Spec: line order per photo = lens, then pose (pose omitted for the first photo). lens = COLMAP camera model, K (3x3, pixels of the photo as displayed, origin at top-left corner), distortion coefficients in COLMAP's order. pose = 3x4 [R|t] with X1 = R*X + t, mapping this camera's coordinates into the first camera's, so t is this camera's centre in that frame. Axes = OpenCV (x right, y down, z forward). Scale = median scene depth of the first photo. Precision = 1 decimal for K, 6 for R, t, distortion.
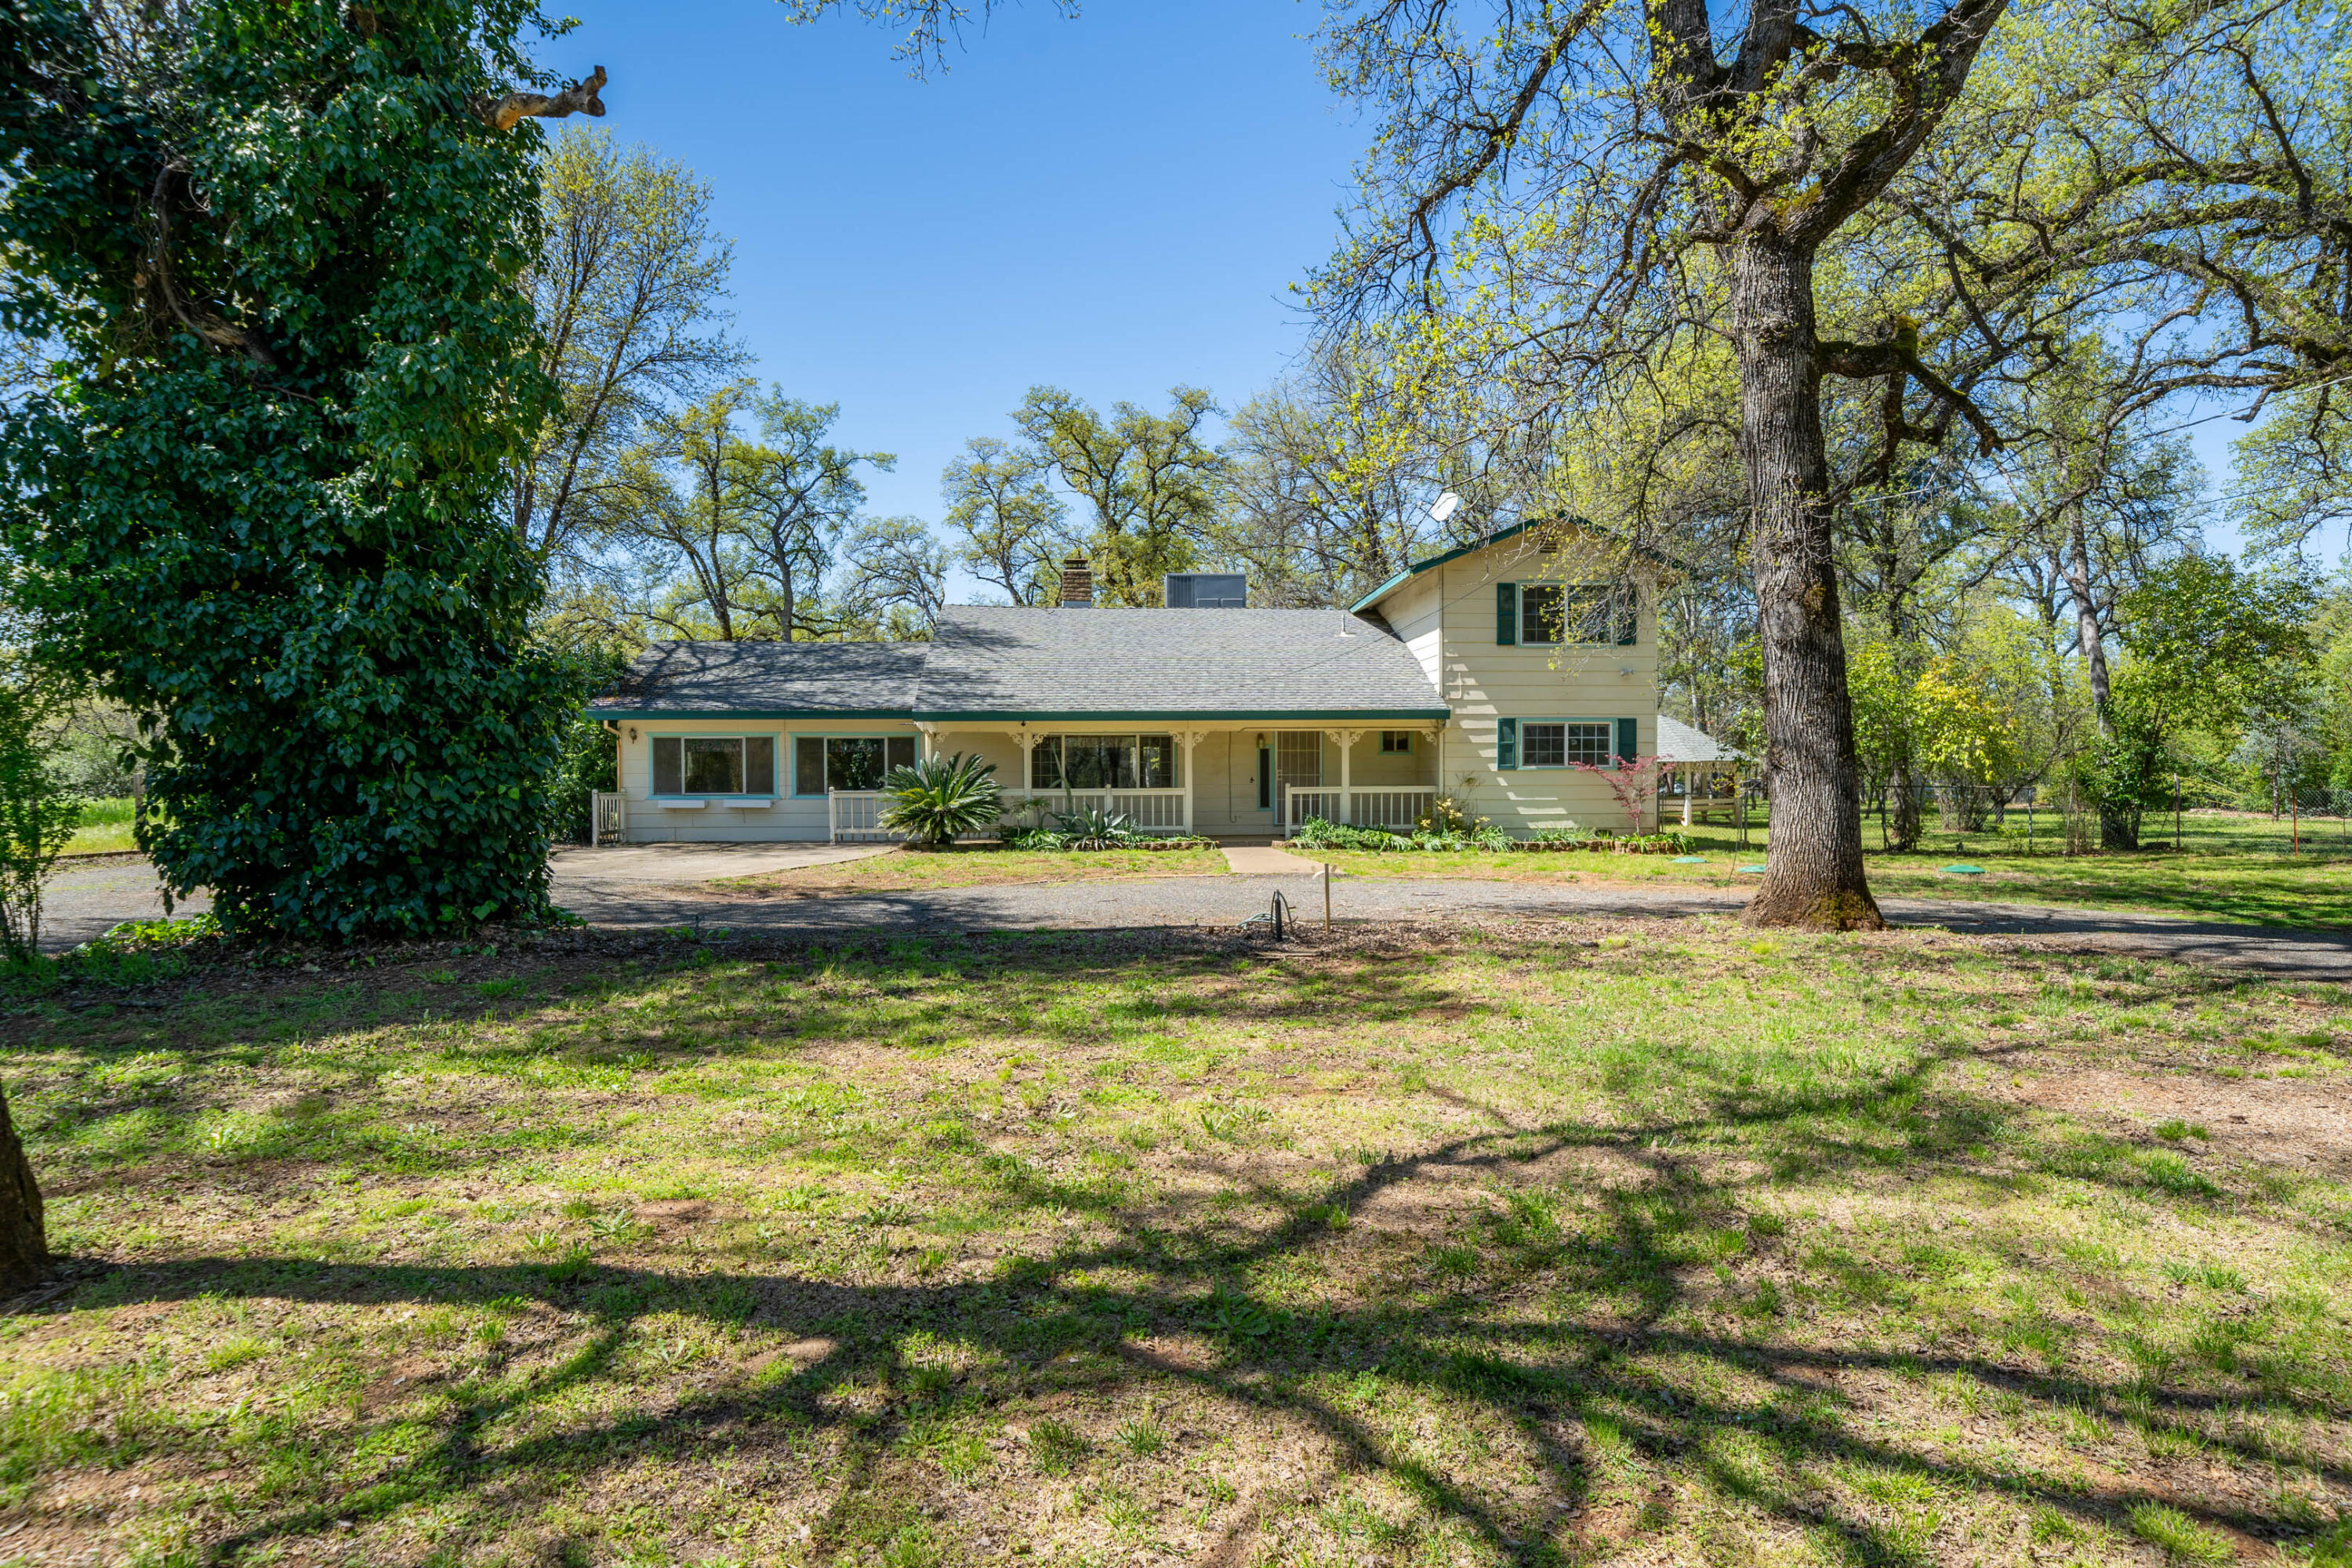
lens RADIAL K [[1310.2, 0, 1191.9], [0, 1310.2, 784.8], [0, 0, 1]] dist [-0.000501, 0.000697]
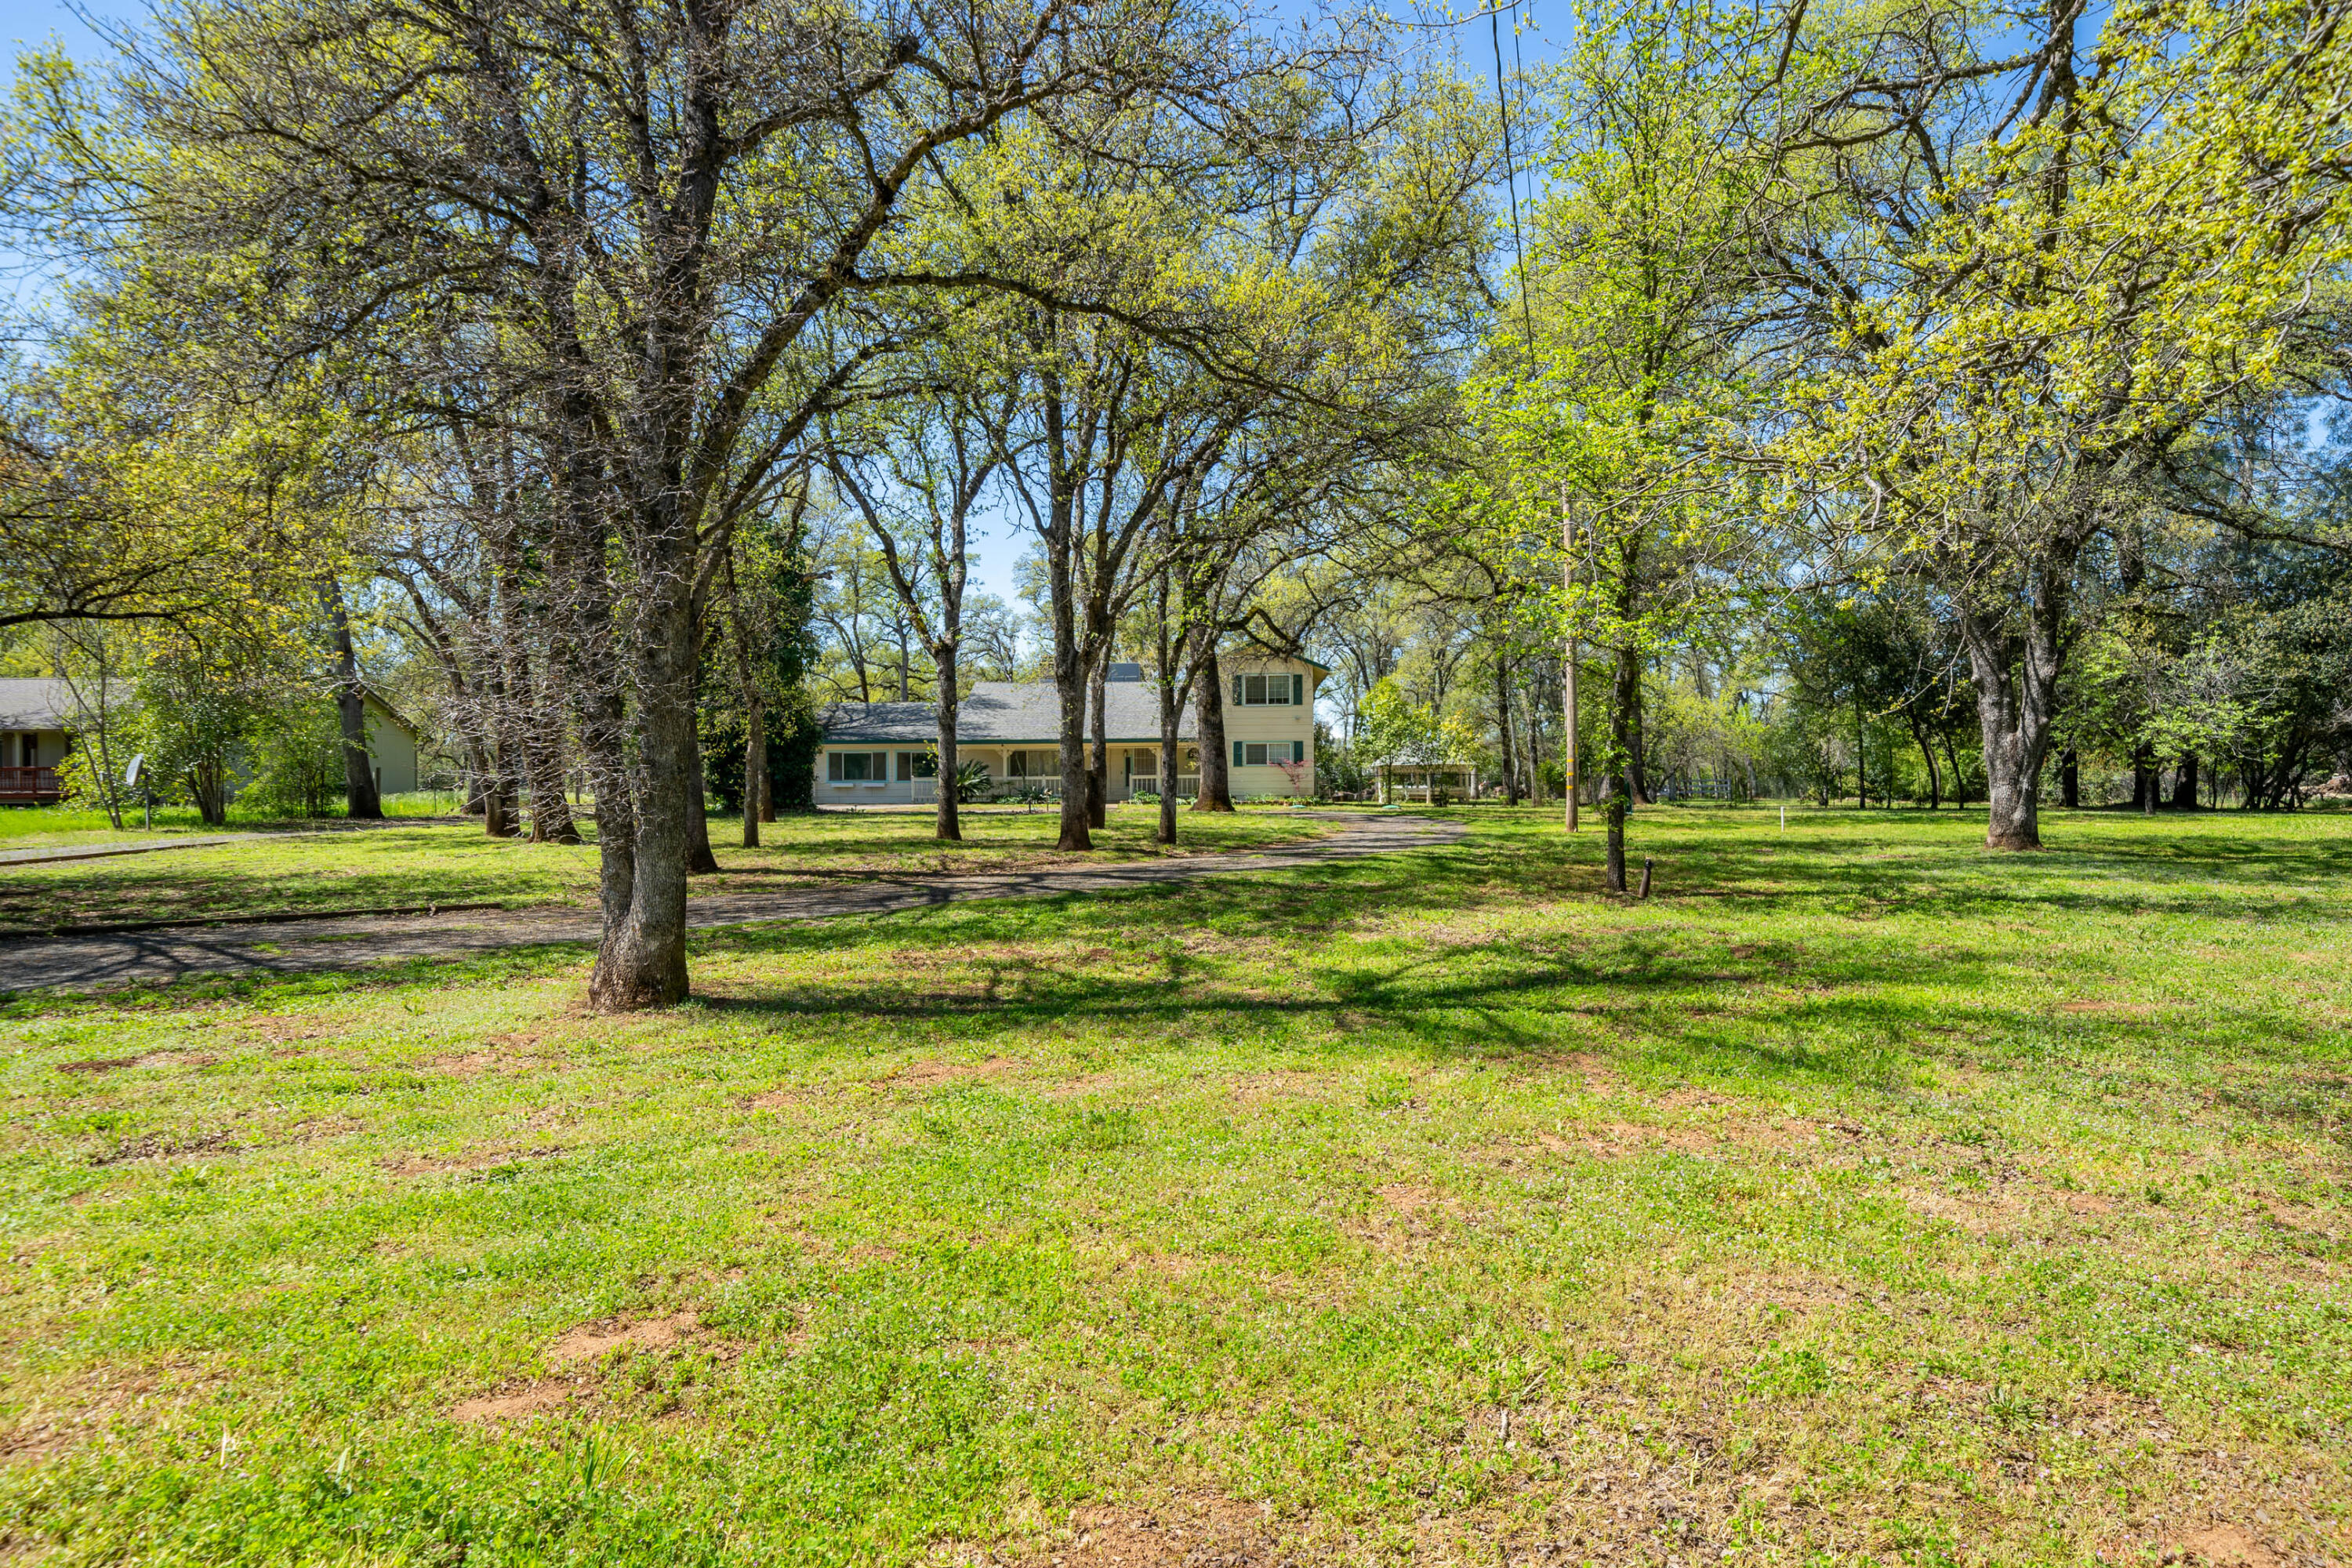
lens RADIAL K [[1310.2, 0, 1191.9], [0, 1310.2, 784.8], [0, 0, 1]] dist [-0.000501, 0.000697]
pose [[0.995572, -0.002064, -0.093982, 0.349784], [0.000945, 0.999928, -0.011951, 0.038975], [0.094000, 0.011809, 0.995502, -0.996881]]
